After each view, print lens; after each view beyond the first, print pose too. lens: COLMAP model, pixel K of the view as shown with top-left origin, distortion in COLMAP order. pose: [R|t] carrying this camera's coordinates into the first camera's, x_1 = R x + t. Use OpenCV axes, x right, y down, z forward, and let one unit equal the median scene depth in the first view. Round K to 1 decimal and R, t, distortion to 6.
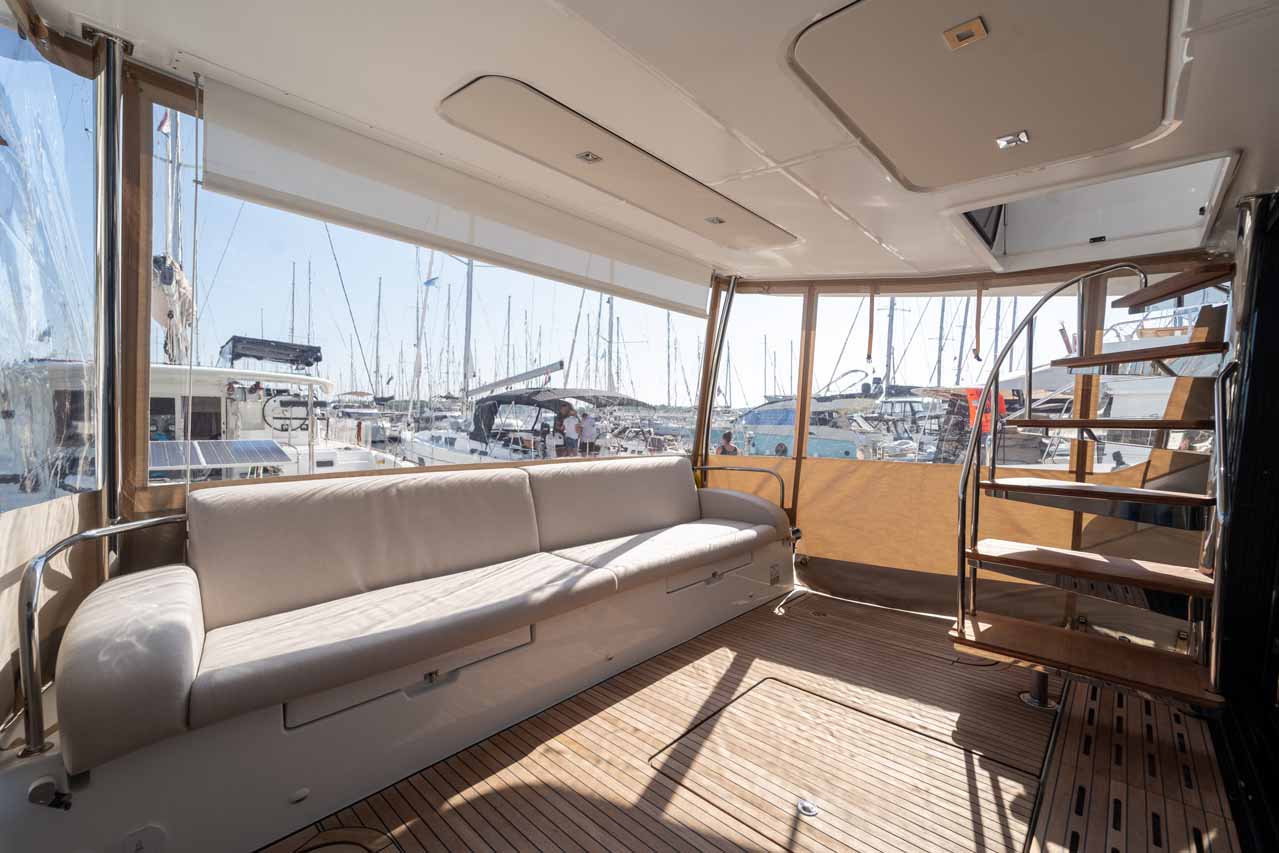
lens RADIAL K [[516.1, 0, 639.5], [0, 516.1, 426.5], [0, 0, 1]] dist [0.000895, -0.000166]
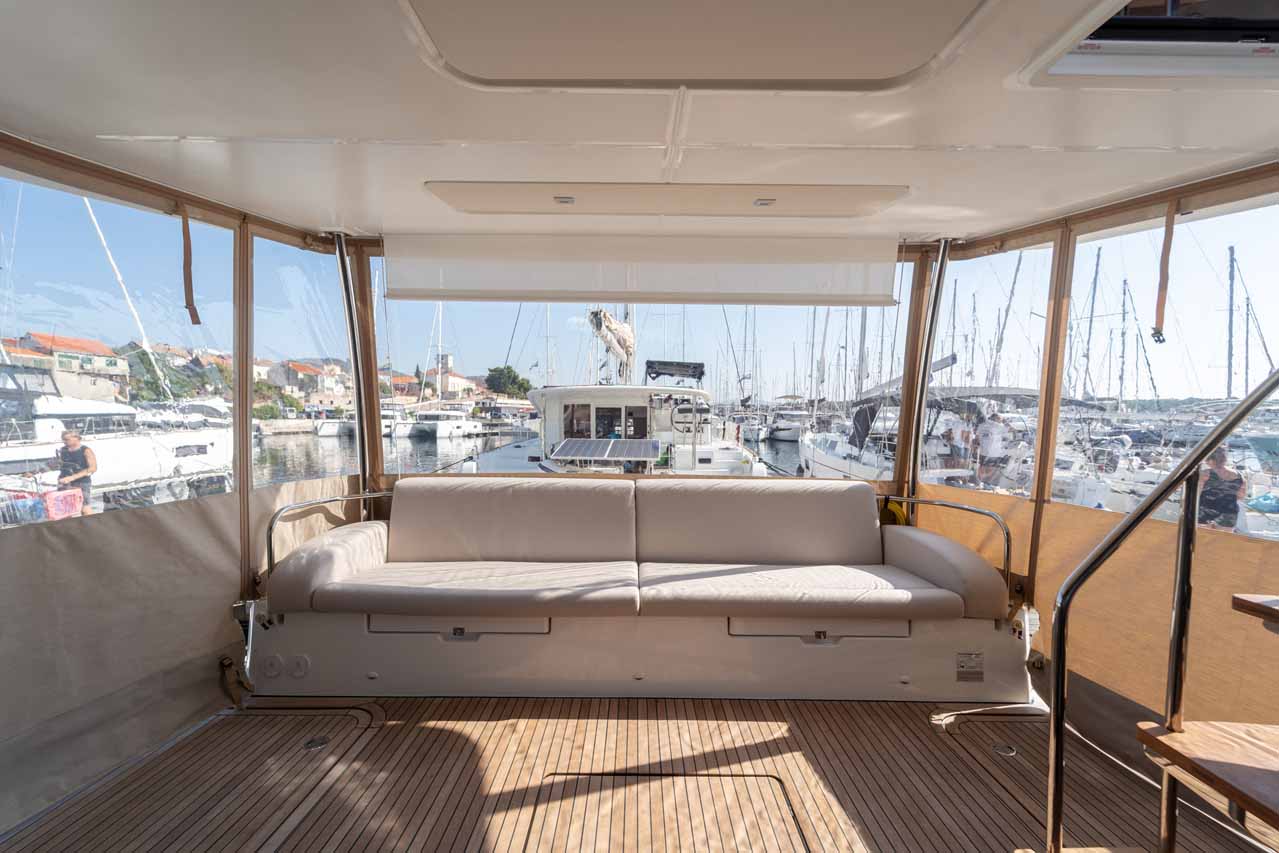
lens RADIAL K [[516.1, 0, 639.5], [0, 516.1, 426.5], [0, 0, 1]] dist [0.000895, -0.000166]
pose [[0.687491, 0.008988, -0.726138, 0.697234], [-0.009440, 0.999950, 0.003439, -0.045432], [0.726132, 0.004490, 0.687541, 0.324336]]
